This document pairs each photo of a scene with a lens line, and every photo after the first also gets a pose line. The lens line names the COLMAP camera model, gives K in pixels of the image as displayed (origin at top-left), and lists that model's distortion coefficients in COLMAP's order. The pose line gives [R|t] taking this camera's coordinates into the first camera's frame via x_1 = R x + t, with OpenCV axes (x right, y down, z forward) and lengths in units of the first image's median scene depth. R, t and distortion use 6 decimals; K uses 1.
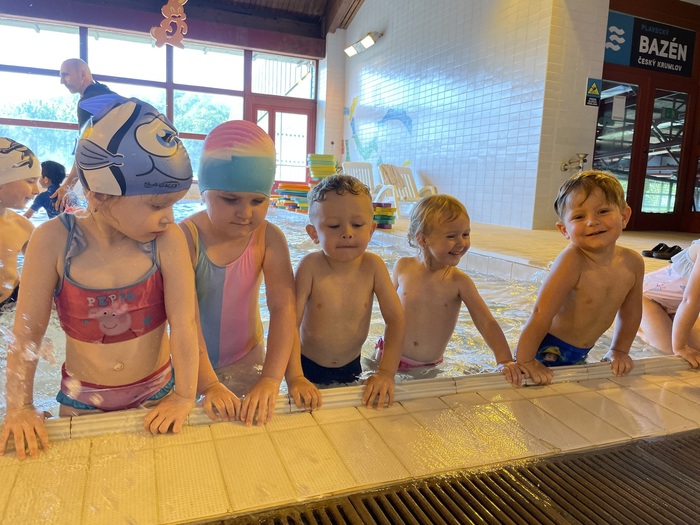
lens RADIAL K [[523.6, 0, 350.9], [0, 523.6, 260.8], [0, 0, 1]] dist [0.085232, -0.117162]
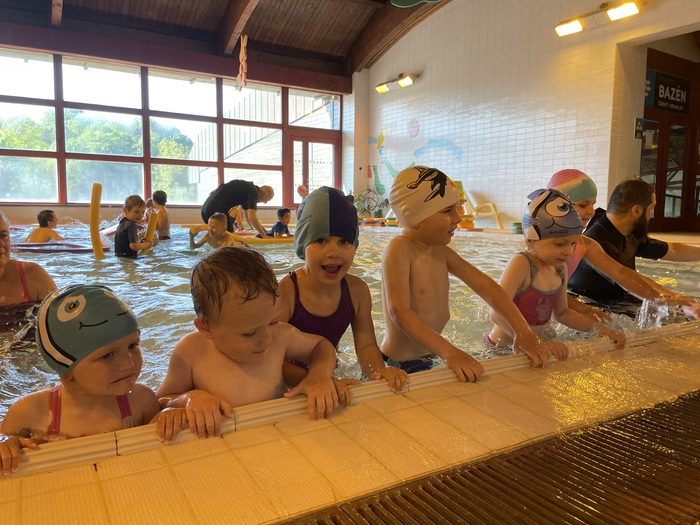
lens RADIAL K [[523.6, 0, 350.9], [0, 523.6, 260.8], [0, 0, 1]] dist [0.085232, -0.117162]
pose [[0.983035, -0.055711, 0.174753, -0.269959], [0.061795, 0.997651, -0.029563, 0.003168], [-0.172695, 0.039860, 0.984168, -0.088939]]
